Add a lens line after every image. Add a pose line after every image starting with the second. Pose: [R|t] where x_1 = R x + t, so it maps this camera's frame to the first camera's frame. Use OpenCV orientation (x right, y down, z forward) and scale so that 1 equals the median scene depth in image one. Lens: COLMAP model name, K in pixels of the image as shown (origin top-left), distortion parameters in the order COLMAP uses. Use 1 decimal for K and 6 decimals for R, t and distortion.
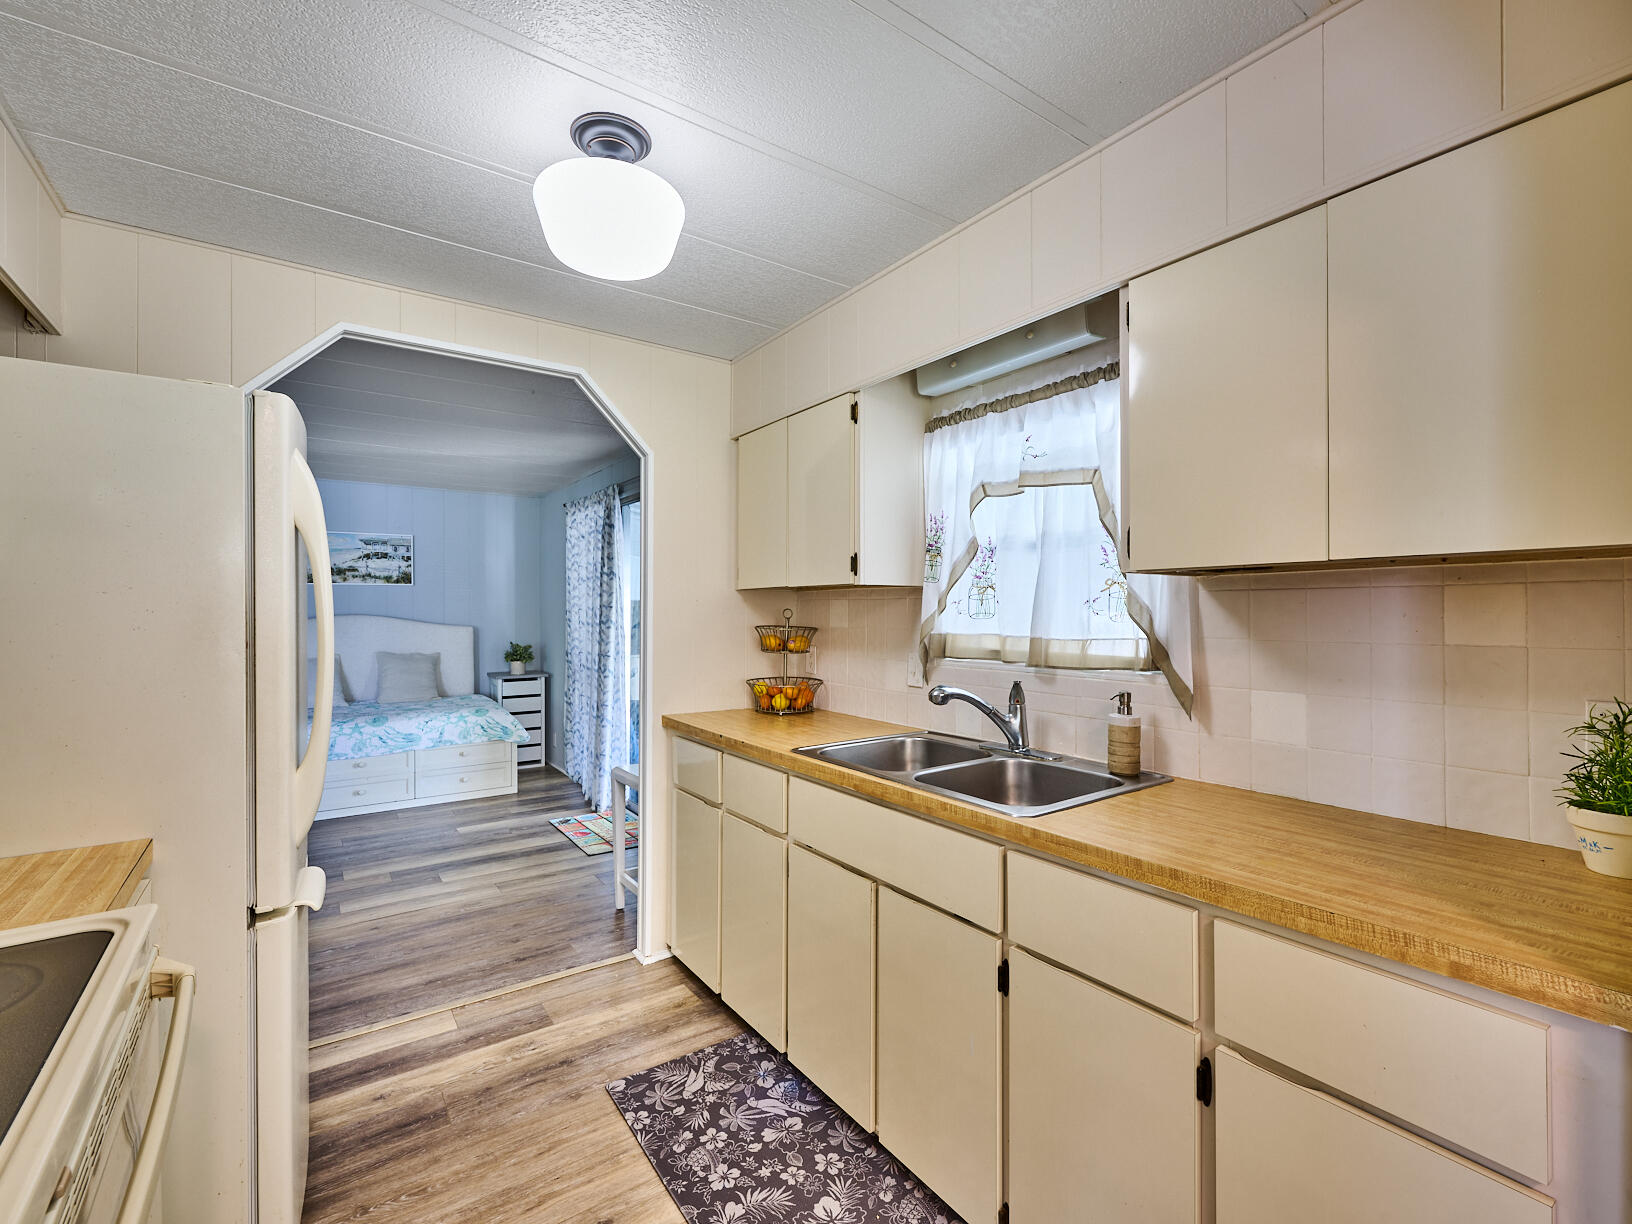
lens RADIAL K [[727.7, 0, 810.1], [0, 727.7, 607.6], [0, 0, 1]] dist [0.000131, 0.000004]
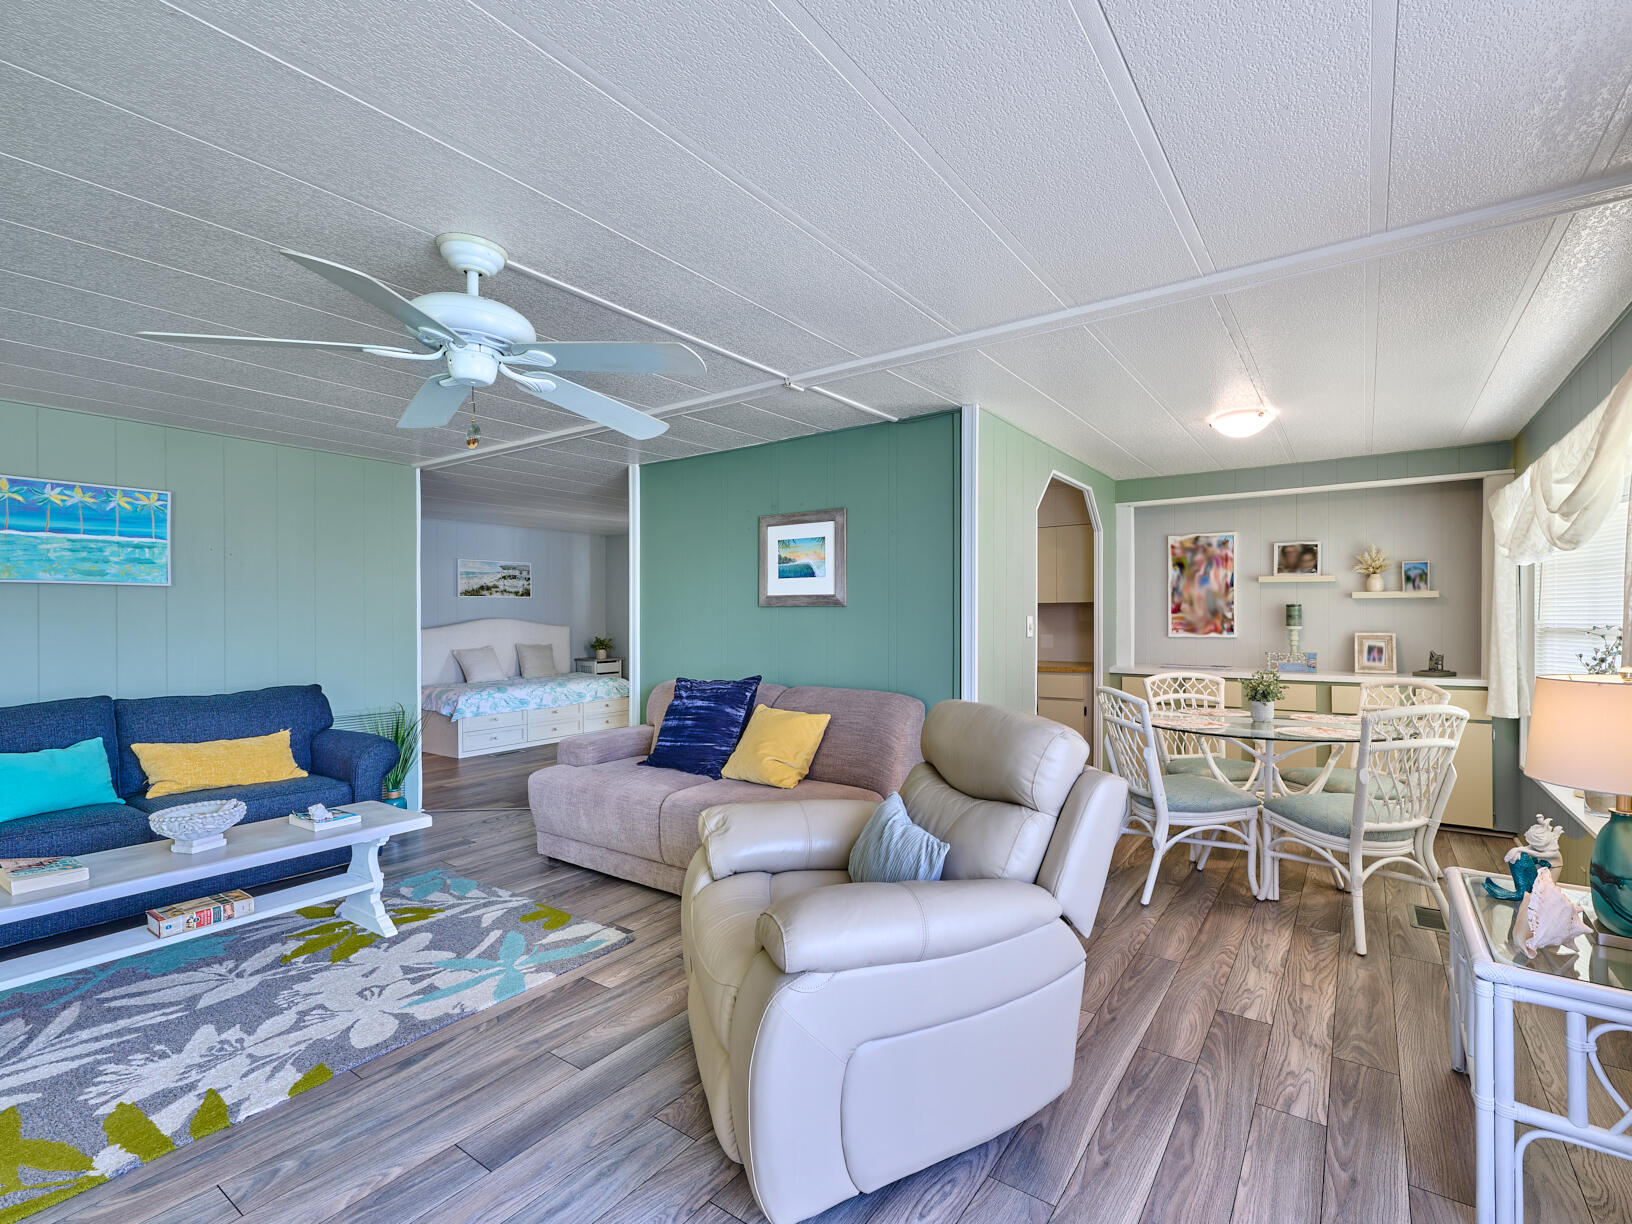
lens RADIAL K [[724.7, 0, 900.5], [0, 724.7, 617.8], [0, 0, 1]] dist [-0.000982, 0.000115]
pose [[0.926241, -0.003280, 0.376919, -1.080158], [0.000686, 0.999975, 0.007017, -0.001498], [-0.376932, -0.006241, 0.926220, -1.588541]]
